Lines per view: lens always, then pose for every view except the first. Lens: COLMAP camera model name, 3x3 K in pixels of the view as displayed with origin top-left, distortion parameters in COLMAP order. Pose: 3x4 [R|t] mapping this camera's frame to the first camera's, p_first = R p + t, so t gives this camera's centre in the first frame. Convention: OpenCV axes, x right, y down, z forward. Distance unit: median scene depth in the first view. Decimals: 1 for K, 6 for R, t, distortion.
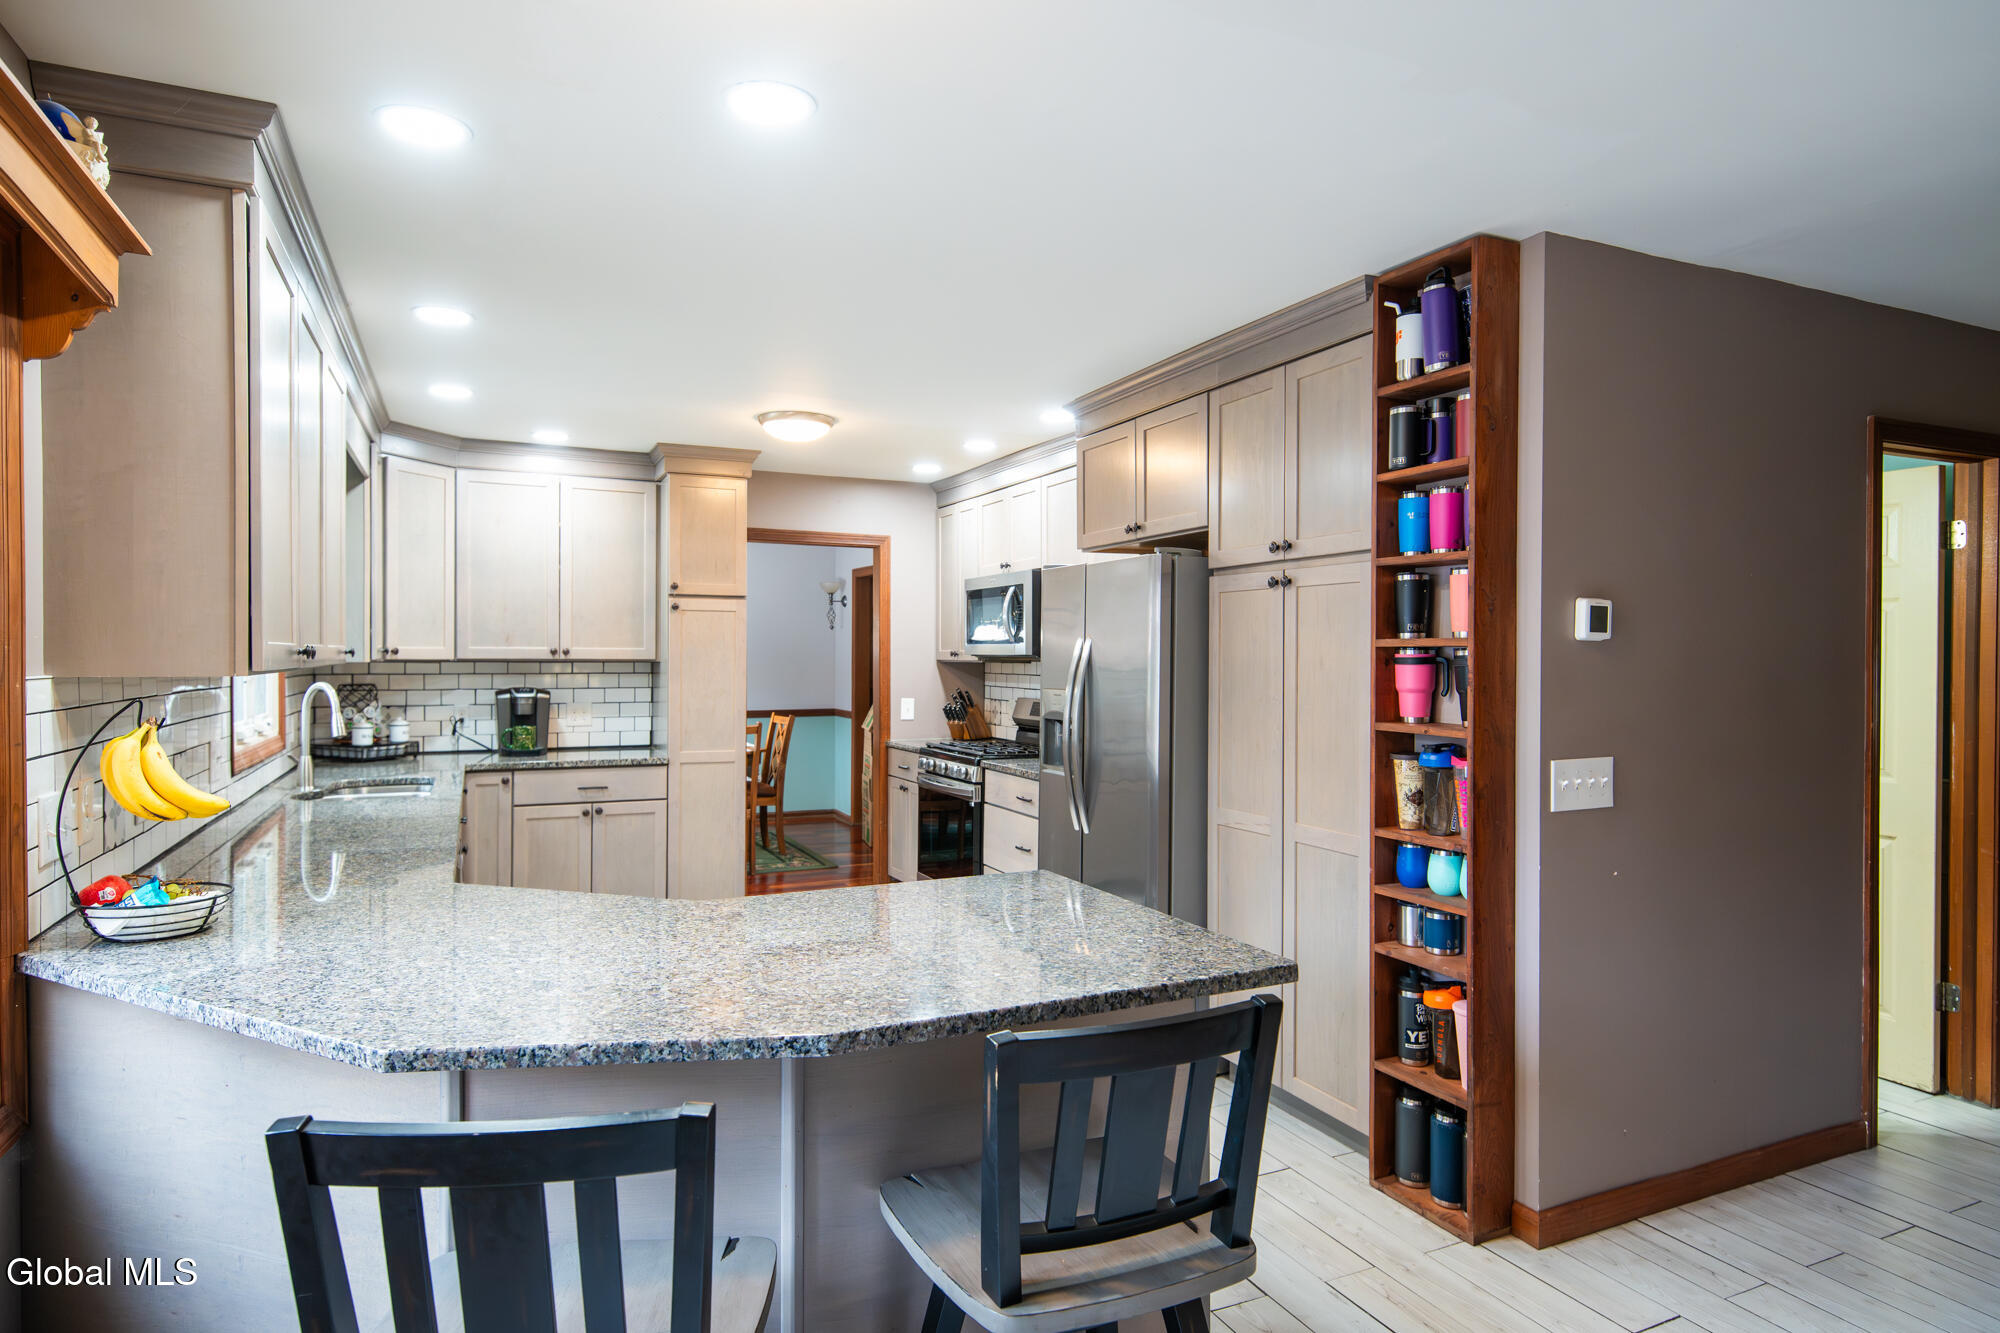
lens RADIAL K [[1112.0, 0, 997.0], [0, 1112.0, 666.3], [0, 0, 1]] dist [0.001141, 0.000092]
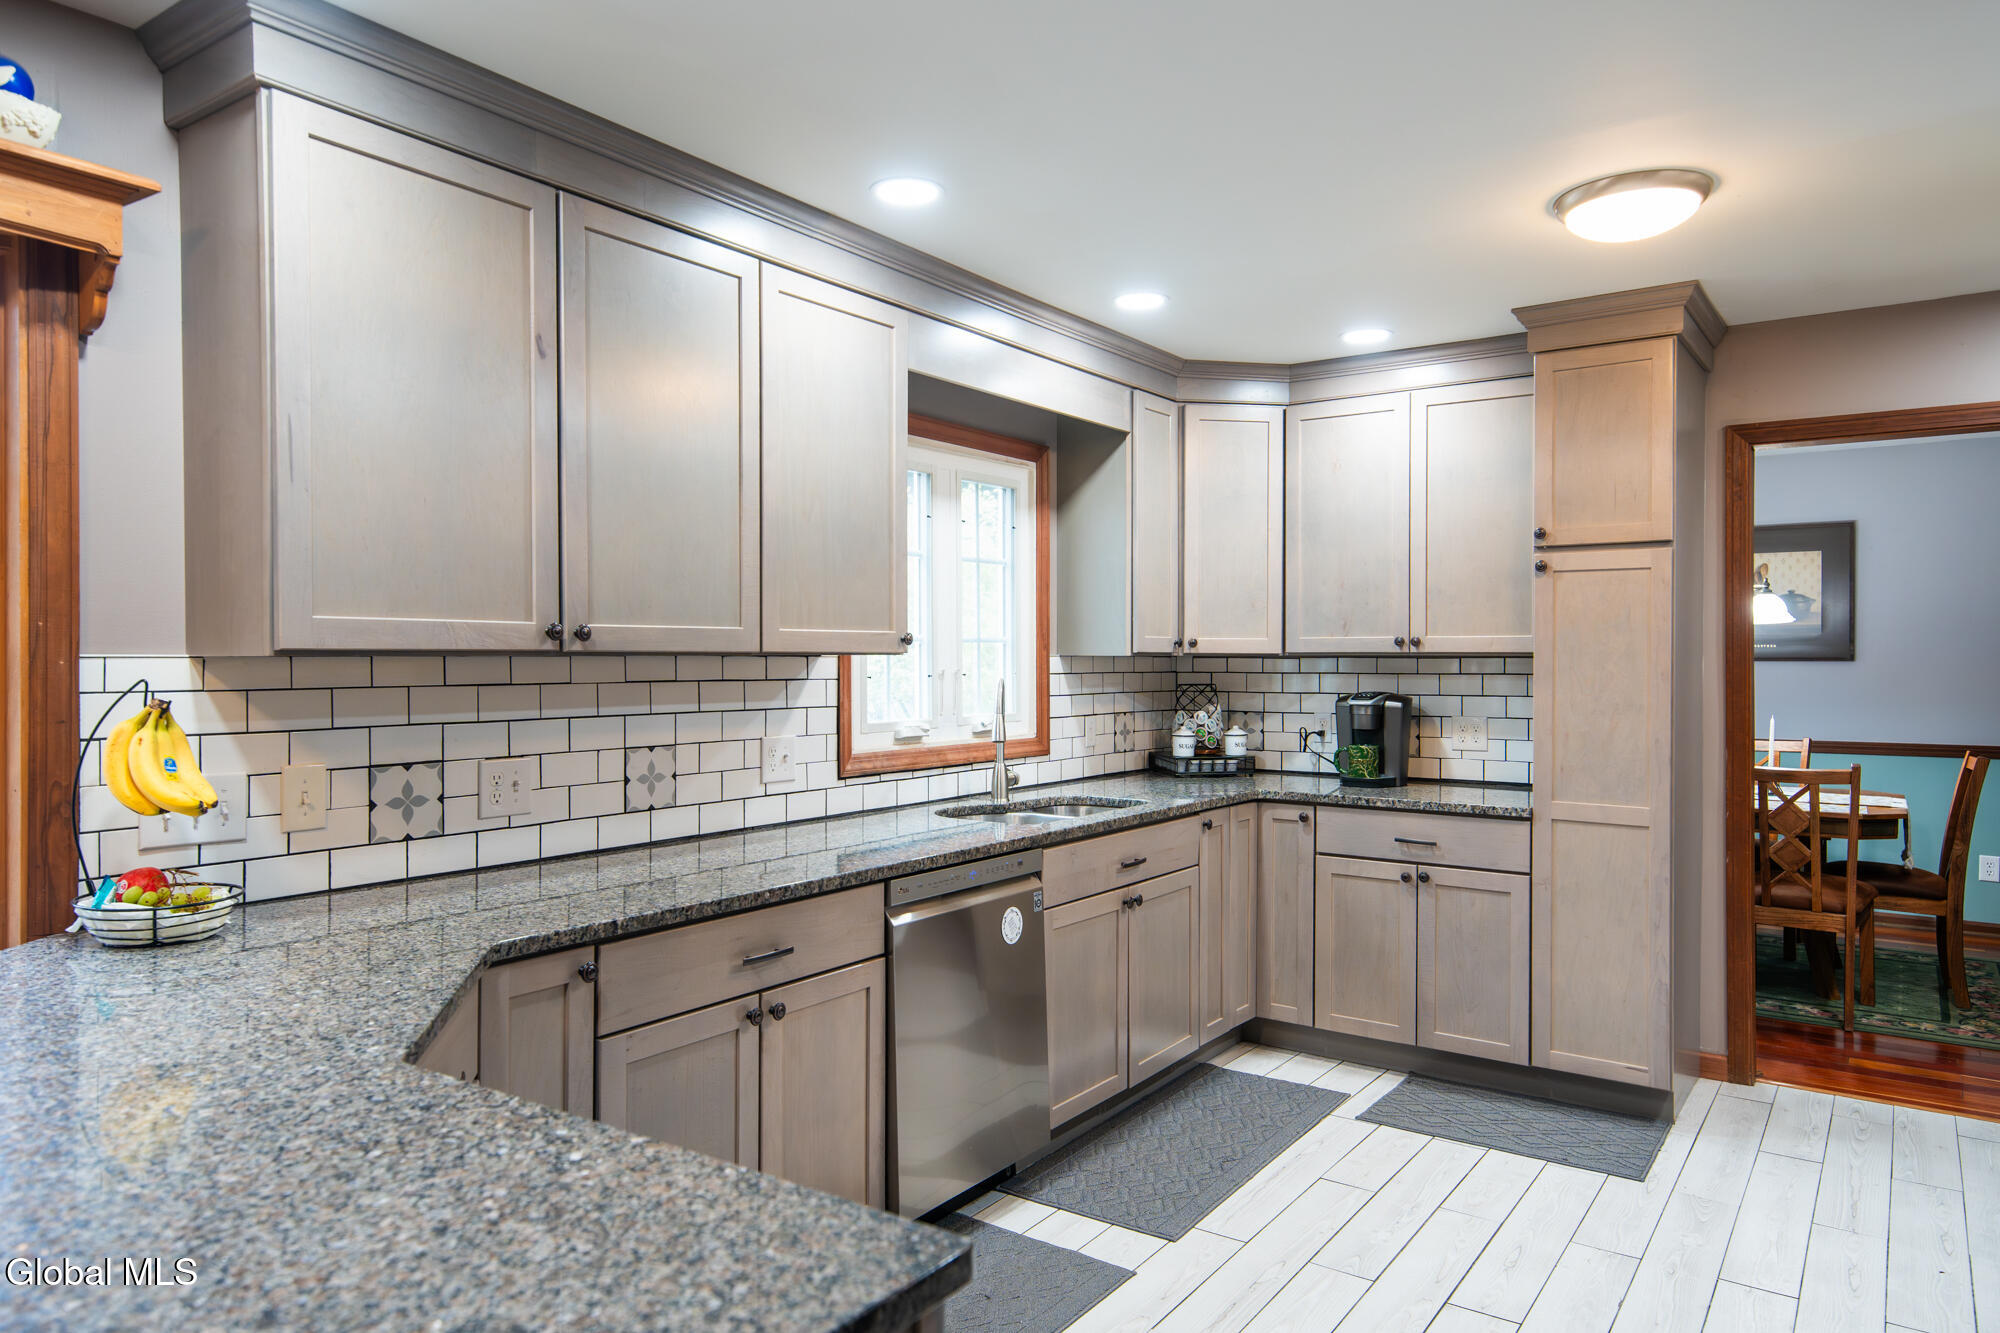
lens RADIAL K [[1275.8, 0, 996.4], [0, 1275.8, 660.8], [0, 0, 1]] dist [-0.001730, -0.000218]
pose [[0.480272, -0.002003, -0.877117, 0.189154], [-0.005671, 0.999969, -0.005389, 0.004615], [0.877101, 0.007562, 0.480246, 0.390858]]
